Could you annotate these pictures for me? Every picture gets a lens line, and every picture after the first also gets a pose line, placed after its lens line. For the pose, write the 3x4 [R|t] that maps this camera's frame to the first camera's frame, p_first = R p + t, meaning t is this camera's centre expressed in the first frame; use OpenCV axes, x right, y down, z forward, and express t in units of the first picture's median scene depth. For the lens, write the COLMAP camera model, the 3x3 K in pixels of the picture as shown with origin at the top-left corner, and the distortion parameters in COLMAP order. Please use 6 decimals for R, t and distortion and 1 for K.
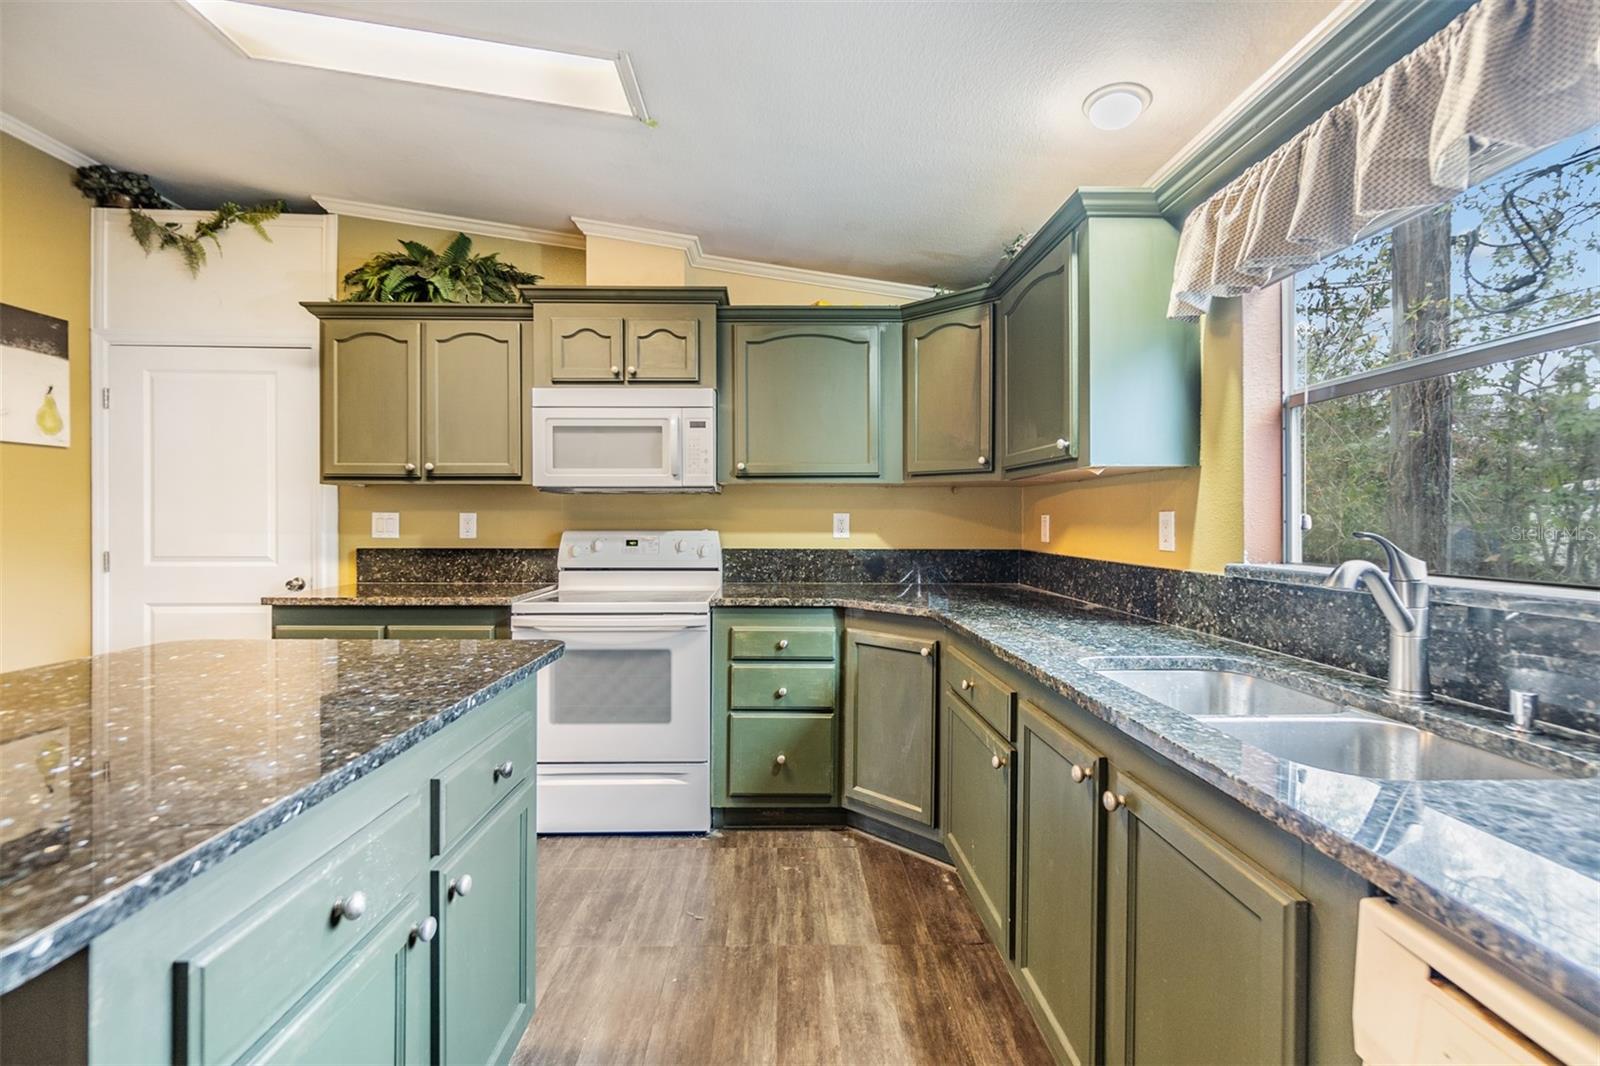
lens RADIAL K [[698.4, 0, 794.3], [0, 698.4, 524.3], [0, 0, 1]] dist [-0.004122, 0.000292]
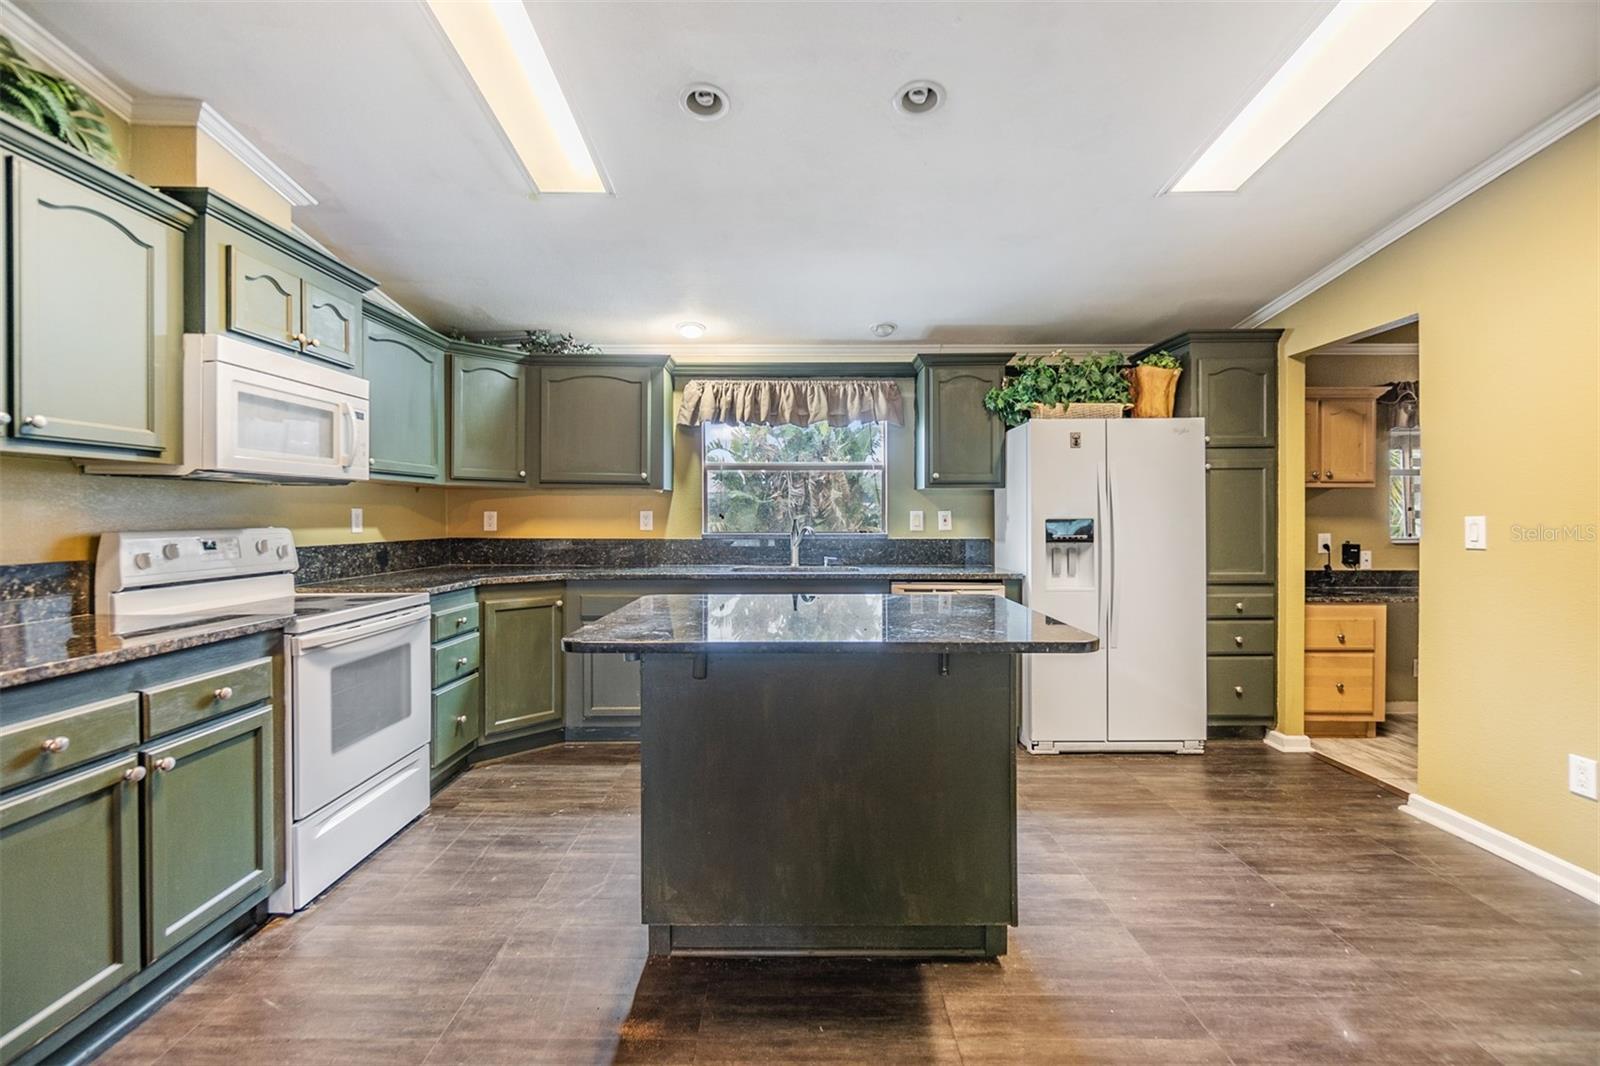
lens RADIAL K [[698.4, 0, 788.6], [0, 698.4, 522.3], [0, 0, 1]] dist [-0.004122, 0.000292]
pose [[0.034805, -0.011629, 0.999326, -1.053783], [0.007165, 0.999910, 0.011387, -0.003252], [-0.999368, 0.006764, 0.034886, 0.369512]]
